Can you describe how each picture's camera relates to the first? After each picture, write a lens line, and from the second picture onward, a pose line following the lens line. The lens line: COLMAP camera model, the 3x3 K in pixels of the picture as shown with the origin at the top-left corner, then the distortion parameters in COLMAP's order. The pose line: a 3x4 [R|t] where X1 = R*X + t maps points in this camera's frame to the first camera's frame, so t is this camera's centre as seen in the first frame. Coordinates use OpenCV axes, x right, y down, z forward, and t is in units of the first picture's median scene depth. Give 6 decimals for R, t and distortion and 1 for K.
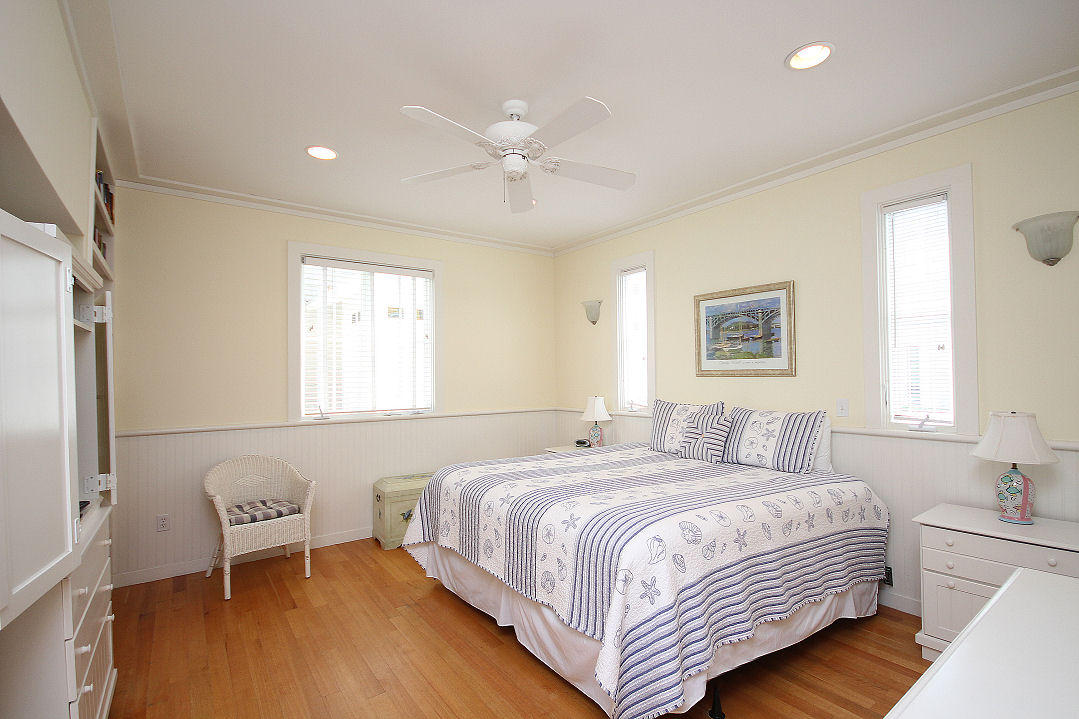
lens RADIAL K [[497.5, 0, 539.6], [0, 497.5, 363.5], [0, 0, 1]] dist [-0.001187, -0.000084]
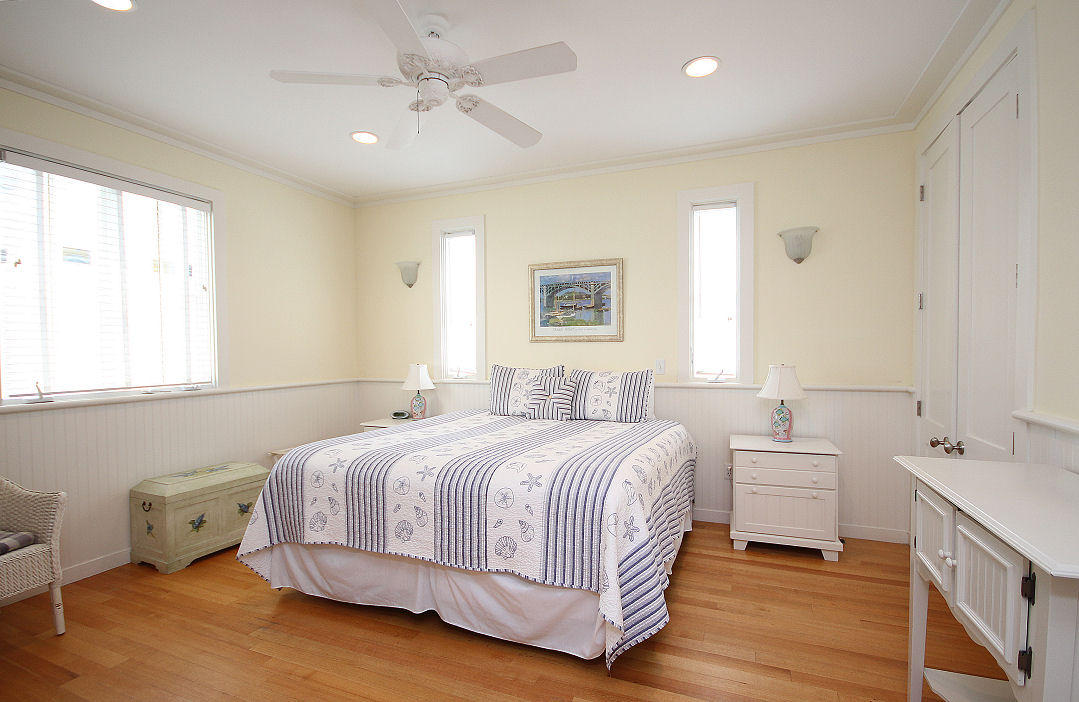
lens RADIAL K [[508.1, 0, 538.6], [0, 508.1, 359.7], [0, 0, 1]] dist [-0.004968, -0.000643]
pose [[0.848125, -0.008958, 0.529720, -0.274456], [-0.013012, 0.999203, 0.037730, 0.025572], [-0.529636, -0.038892, 0.847333, 0.095503]]
